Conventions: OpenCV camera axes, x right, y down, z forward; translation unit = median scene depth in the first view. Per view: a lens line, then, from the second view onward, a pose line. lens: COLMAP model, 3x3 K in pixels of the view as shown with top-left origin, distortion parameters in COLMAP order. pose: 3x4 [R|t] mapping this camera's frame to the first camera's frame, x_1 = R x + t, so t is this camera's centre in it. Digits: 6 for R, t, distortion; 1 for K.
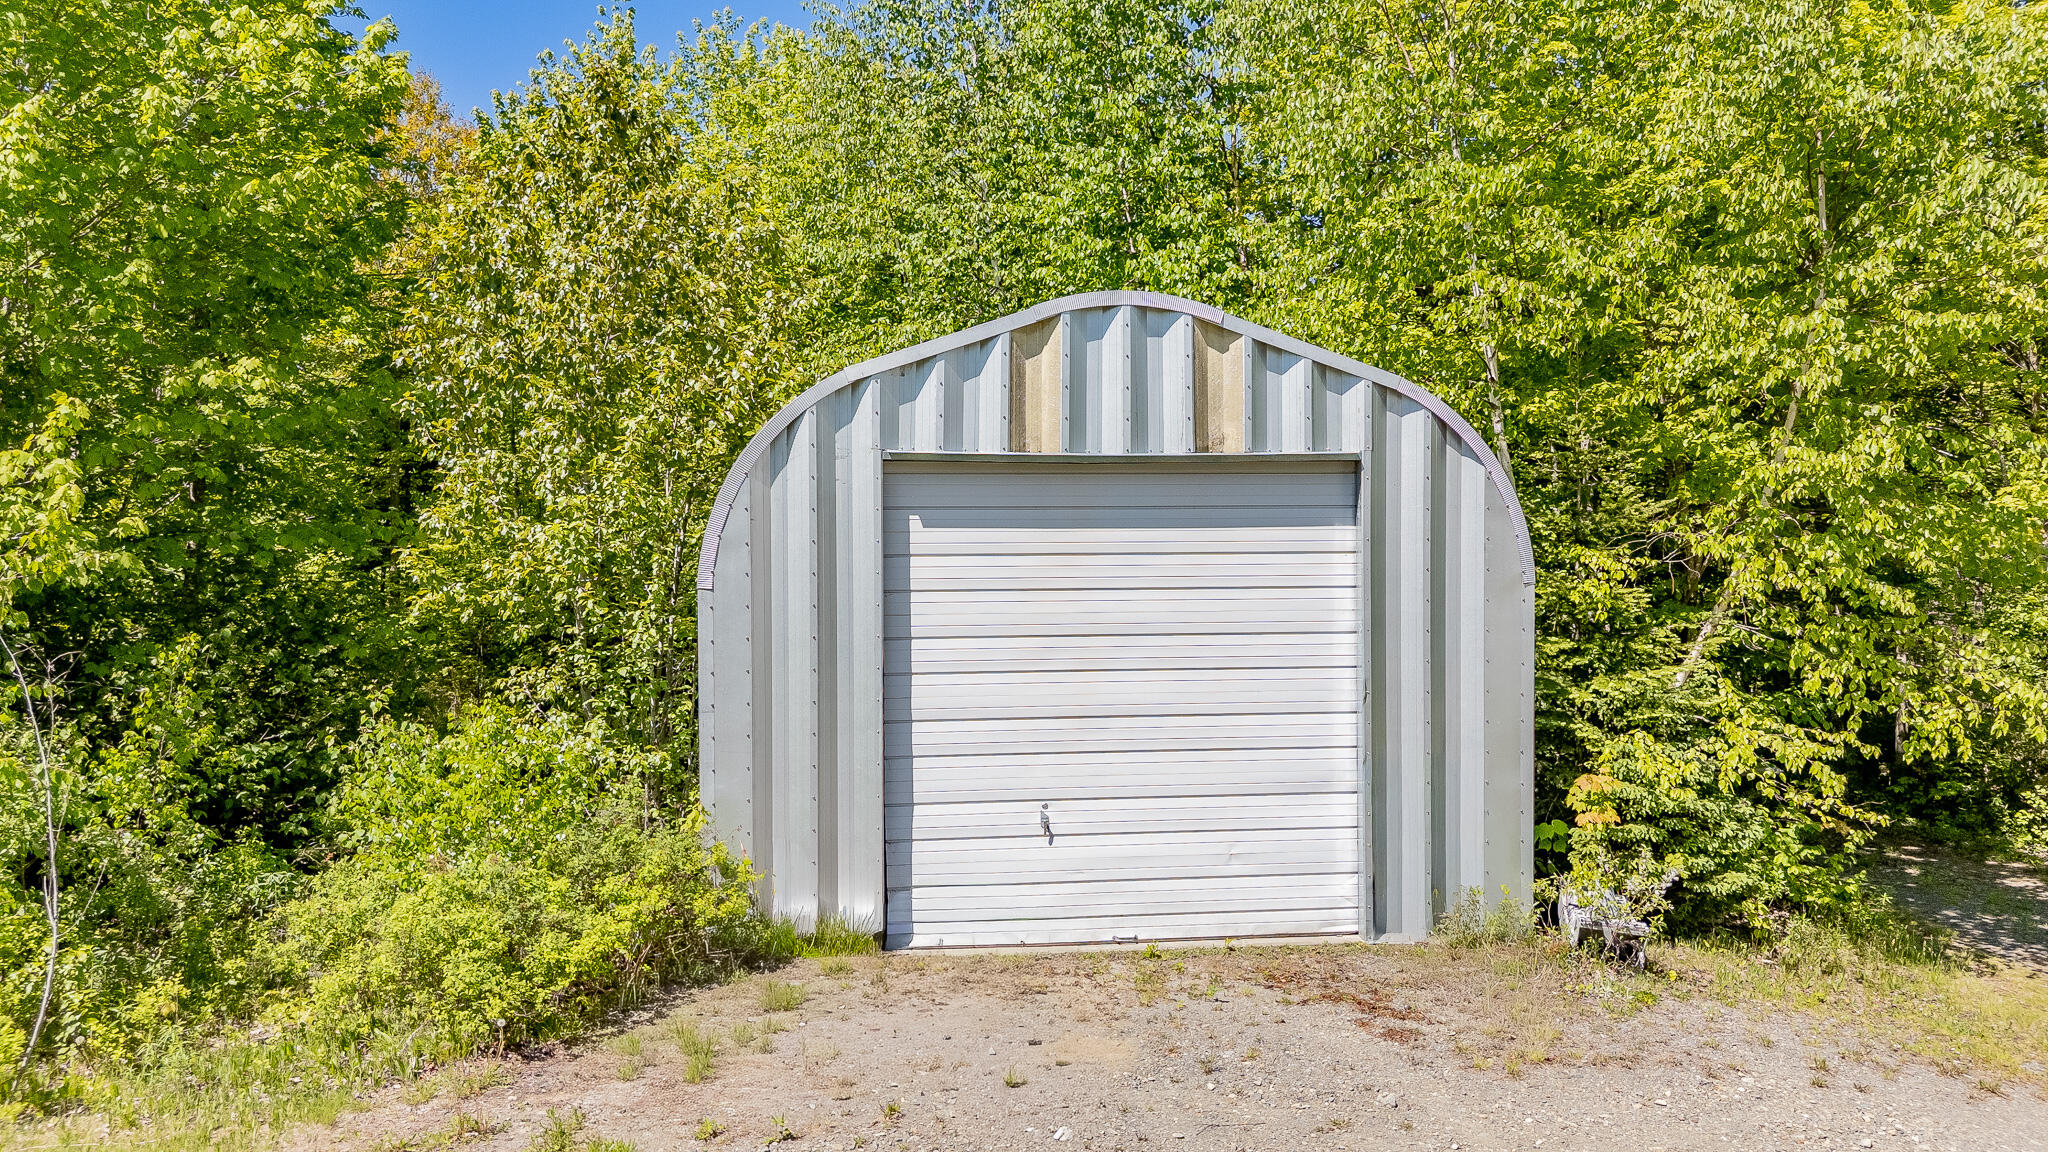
lens RADIAL K [[1502.1, 0, 1028.8], [0, 1502.1, 575.3], [0, 0, 1]] dist [0.082148, -0.080000]
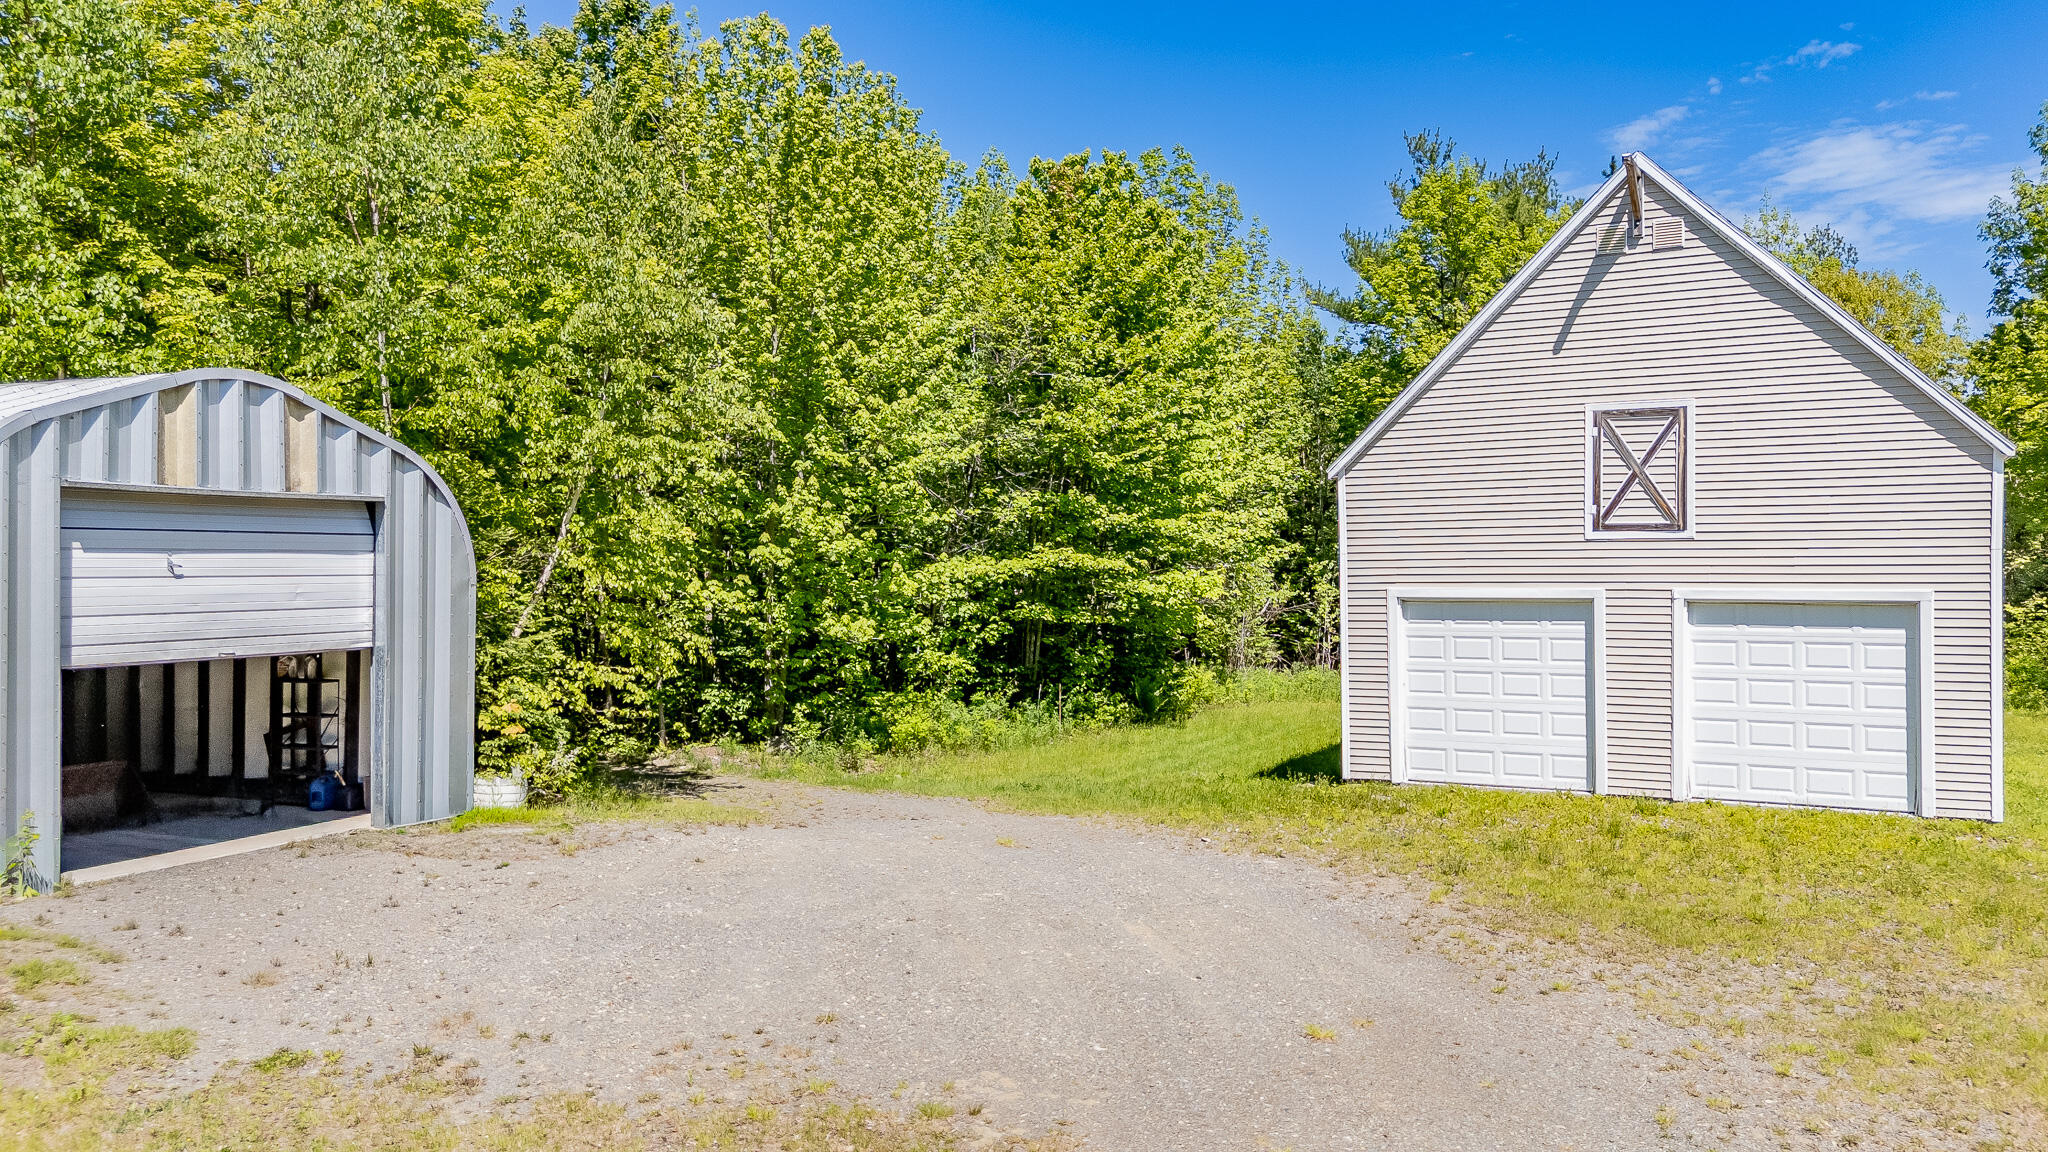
lens RADIAL K [[1502.1, 0, 1028.8], [0, 1502.1, 575.3], [0, 0, 1]] dist [0.082148, -0.080000]
pose [[0.484295, -0.002630, 0.874901, -0.771474], [-0.008442, 0.999935, 0.007678, -0.022969], [-0.874864, -0.011104, 0.484242, -0.259822]]
